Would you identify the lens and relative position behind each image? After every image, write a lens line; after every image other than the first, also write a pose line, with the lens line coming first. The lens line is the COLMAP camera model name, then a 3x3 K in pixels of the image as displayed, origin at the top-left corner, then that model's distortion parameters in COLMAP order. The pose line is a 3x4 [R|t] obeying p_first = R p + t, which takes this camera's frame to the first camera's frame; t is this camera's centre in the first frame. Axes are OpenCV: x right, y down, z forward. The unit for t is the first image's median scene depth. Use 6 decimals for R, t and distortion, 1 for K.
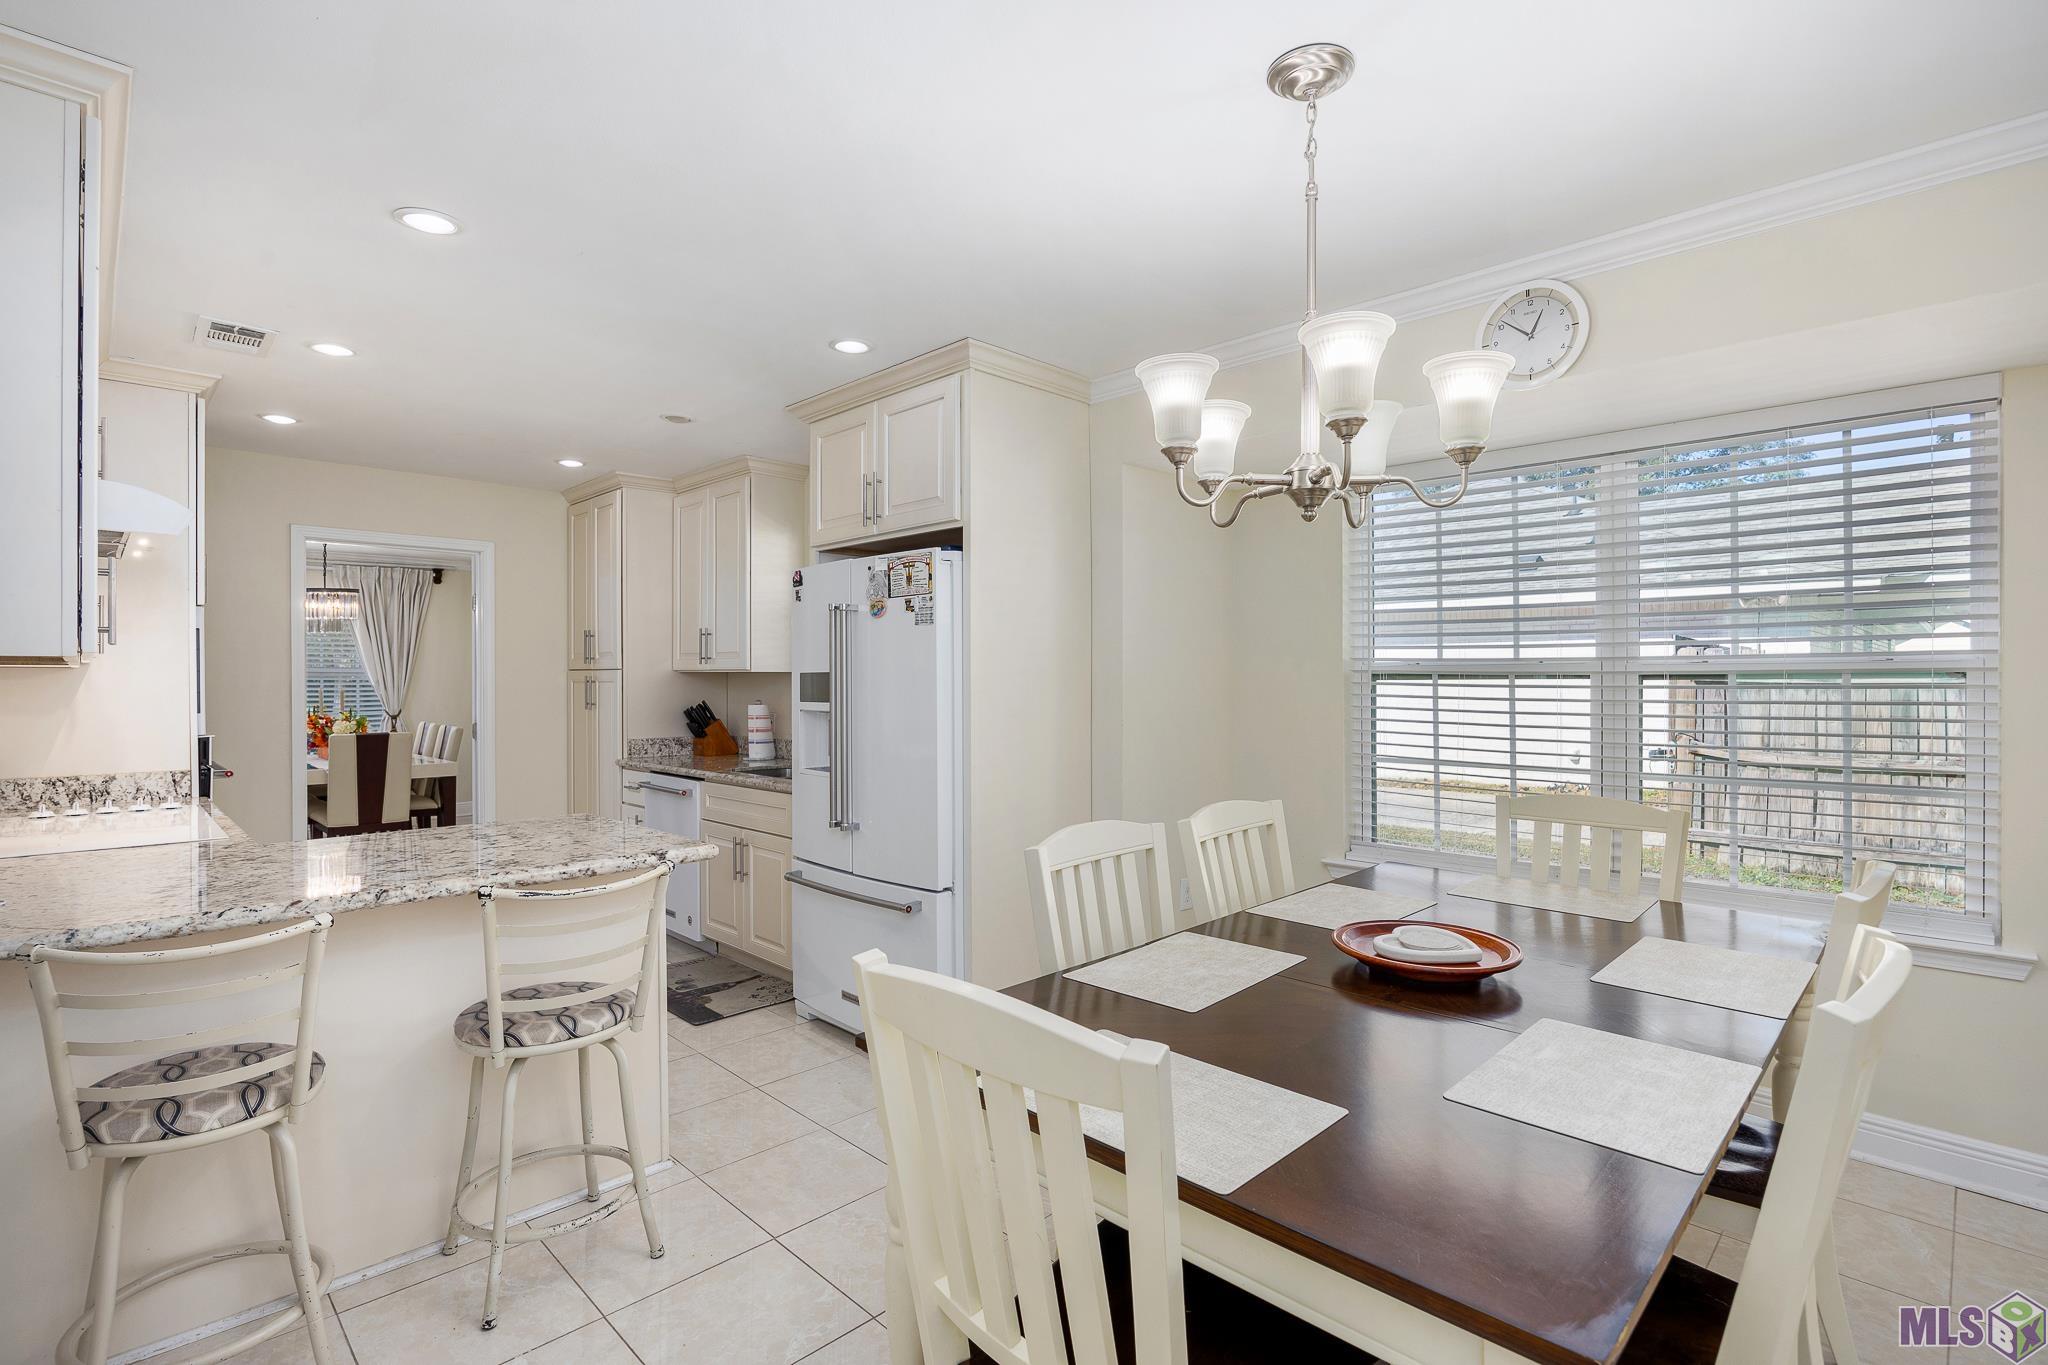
lens RADIAL K [[972.1, 0, 1026.0], [0, 972.1, 680.6], [0, 0, 1]] dist [0.000339, 0.000053]
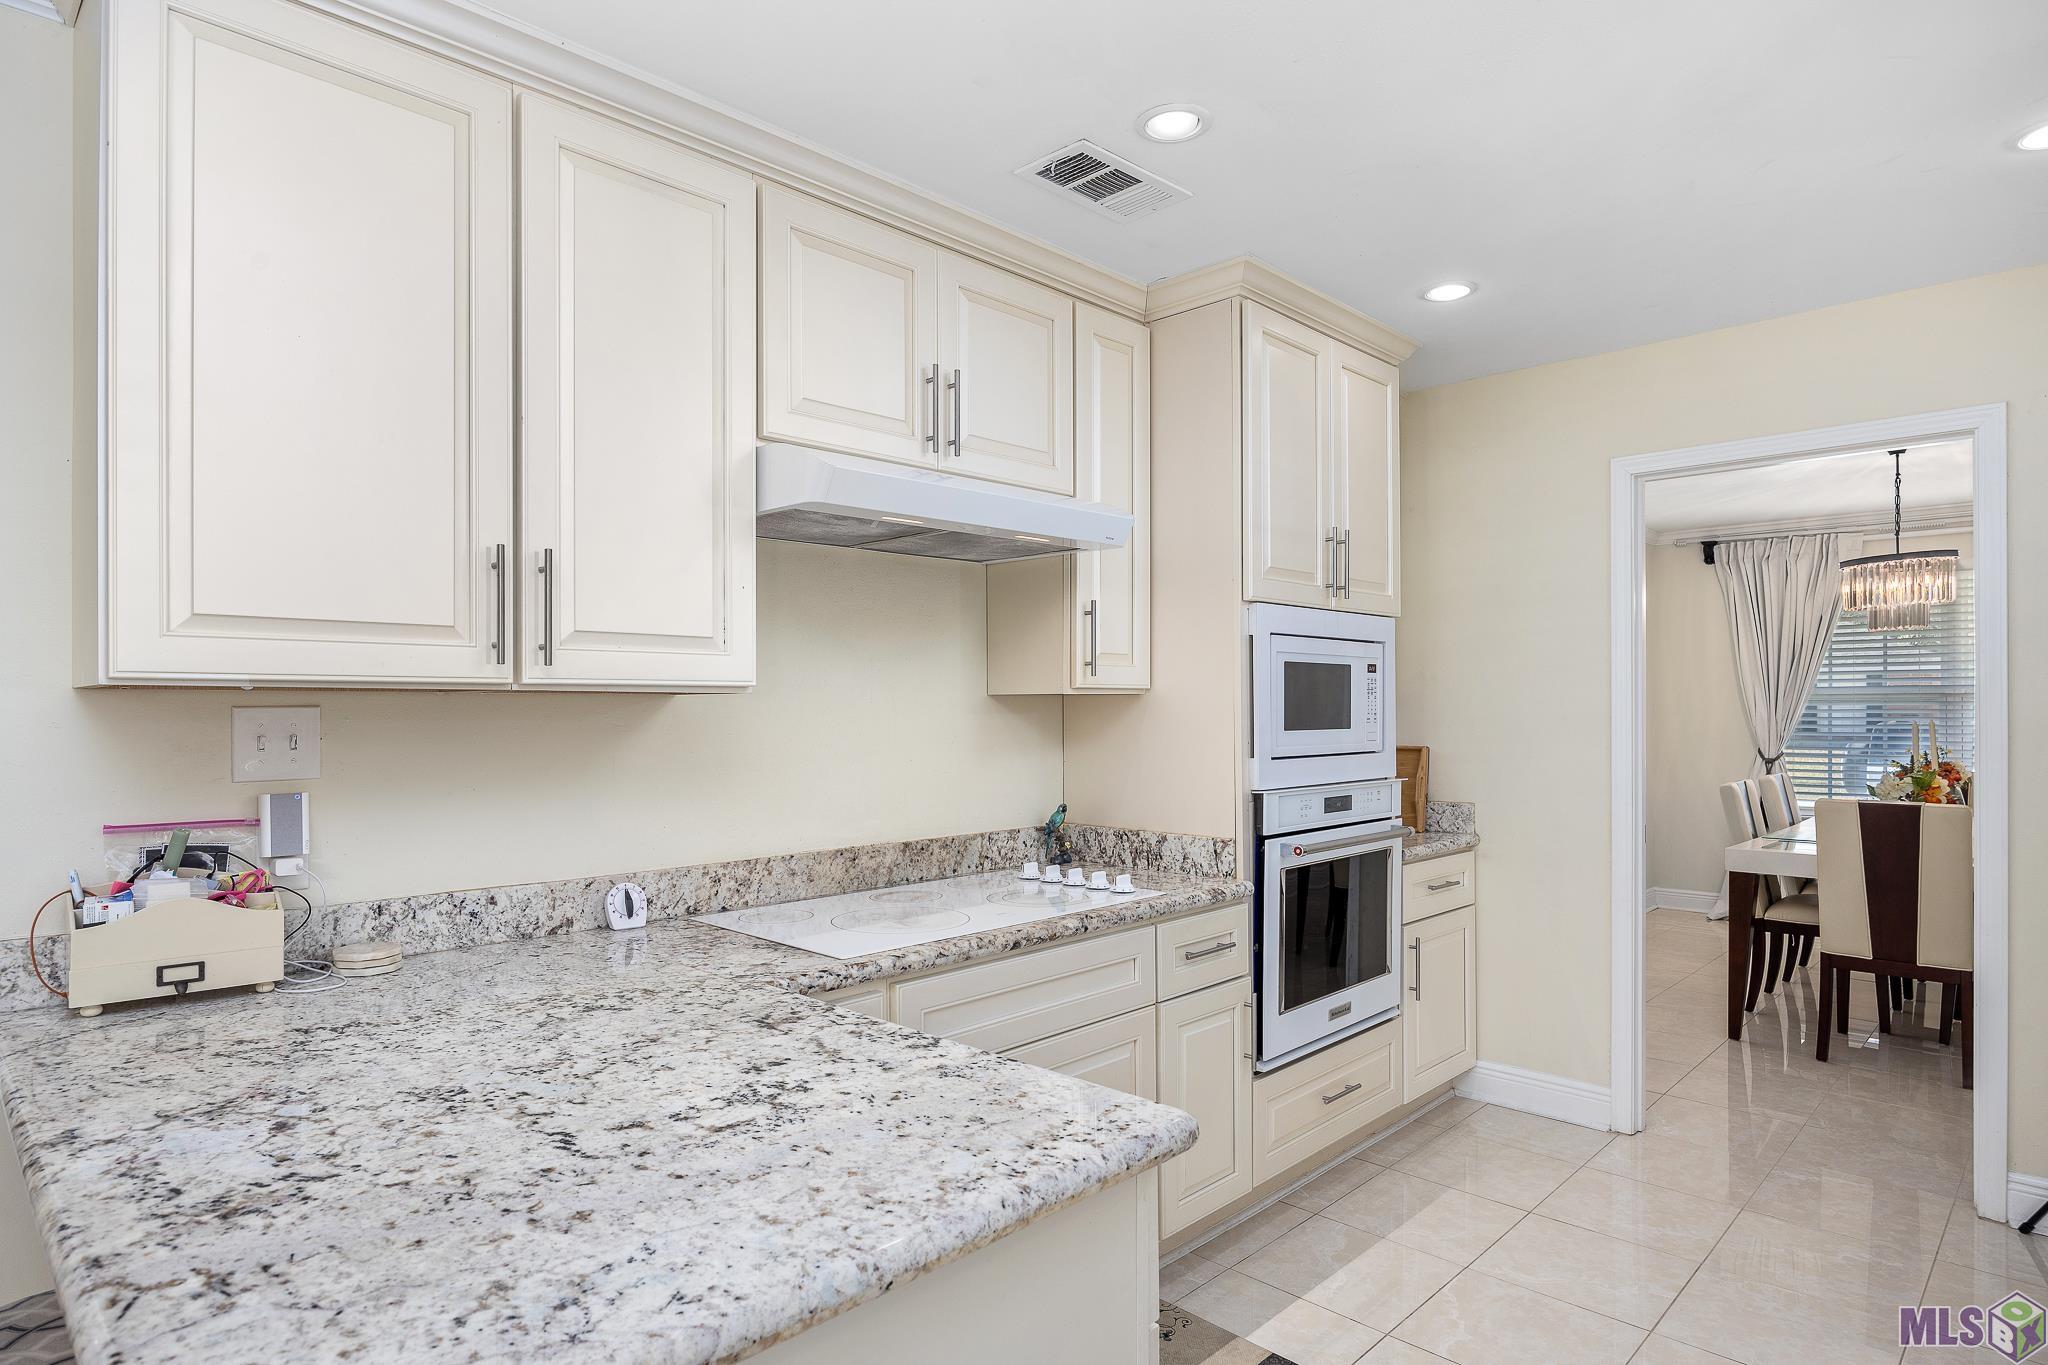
lens RADIAL K [[1104.2, 0, 1030.5], [0, 1104.2, 690.3], [0, 0, 1]] dist [-0.001879, -0.003850]
pose [[0.040016, -0.012502, -0.999121, -0.067876], [0.000560, 0.999922, -0.012490, -0.004451], [0.999199, -0.000059, 0.040020, 0.763002]]
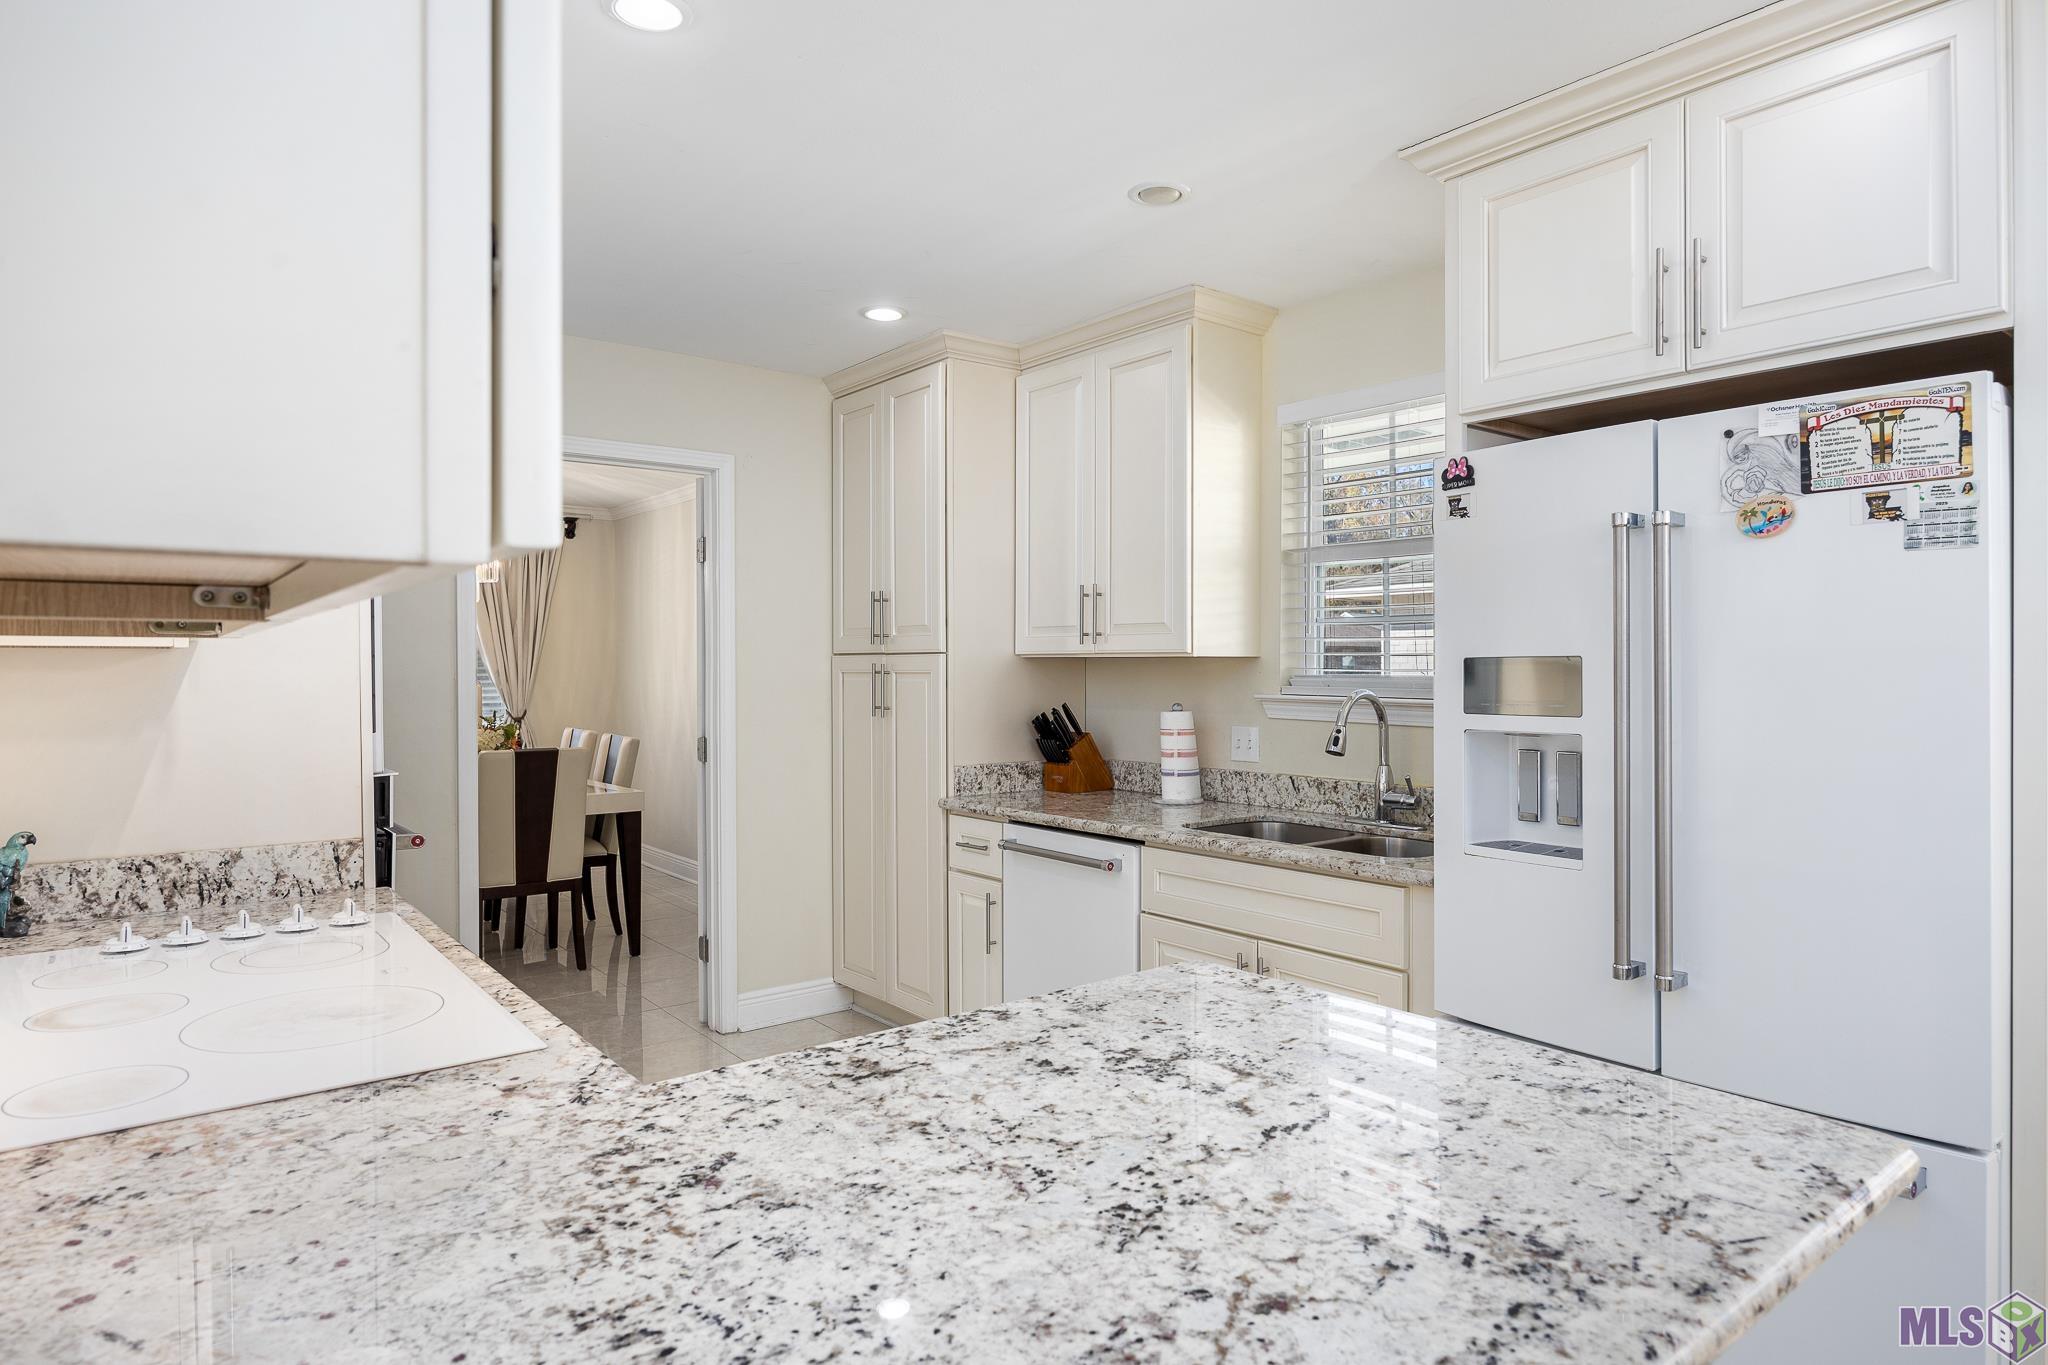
lens RADIAL K [[1159.1, 0, 1034.5], [0, 1159.1, 688.6], [0, 0, 1]] dist [-0.008050, 0.000483]
pose [[0.995411, 0.002599, -0.095661, -0.396638], [-0.001077, 0.999872, 0.015957, -0.001132], [0.095690, -0.015781, 0.995286, 0.370462]]
